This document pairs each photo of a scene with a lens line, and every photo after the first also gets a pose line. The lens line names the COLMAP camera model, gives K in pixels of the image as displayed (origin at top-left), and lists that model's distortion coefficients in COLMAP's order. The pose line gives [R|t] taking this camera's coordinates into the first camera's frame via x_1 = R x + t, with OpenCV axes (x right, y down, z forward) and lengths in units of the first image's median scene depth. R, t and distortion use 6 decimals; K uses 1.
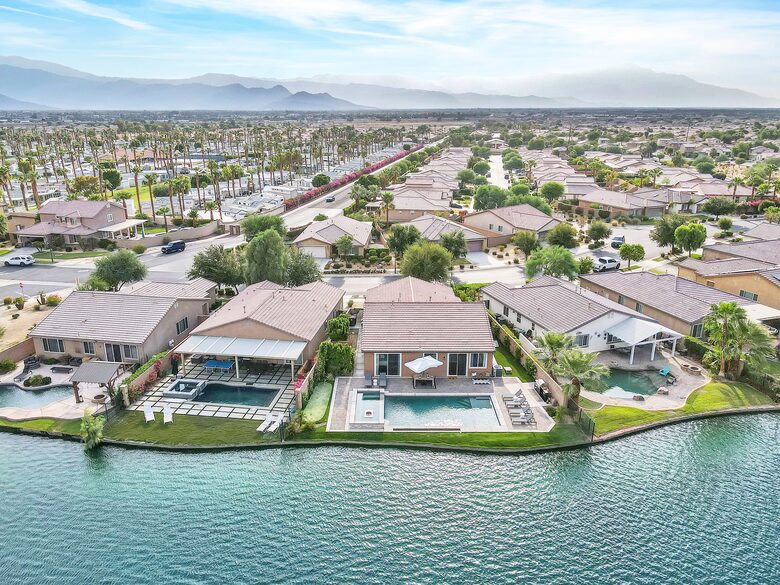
lens RADIAL K [[574.1, 0, 390.0], [0, 574.1, 292.5], [0, 0, 1]] dist [0.007878, 0.004969]
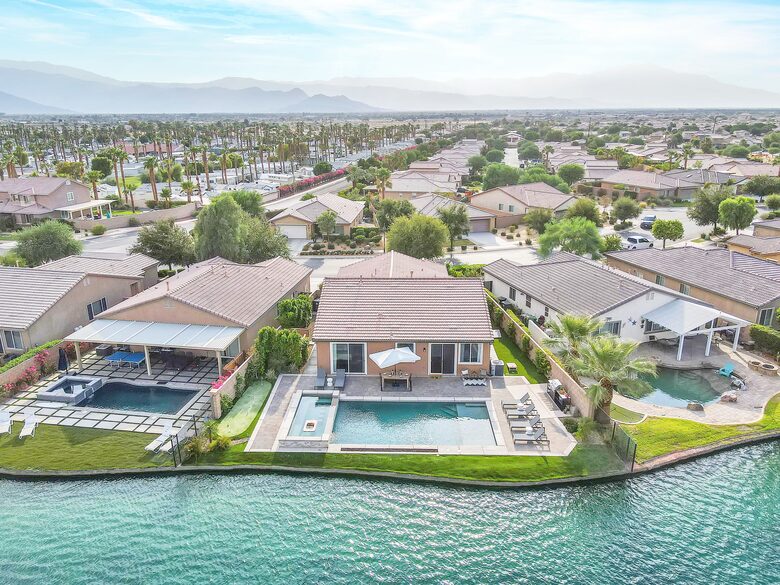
lens RADIAL K [[574.1, 0, 390.0], [0, 574.1, 292.5], [0, 0, 1]] dist [0.007878, 0.004969]
pose [[0.999575, 0.003170, -0.028973, 0.065719], [-0.003290, 0.999986, -0.004112, 0.040174], [0.028960, 0.004206, 0.999572, 0.240242]]
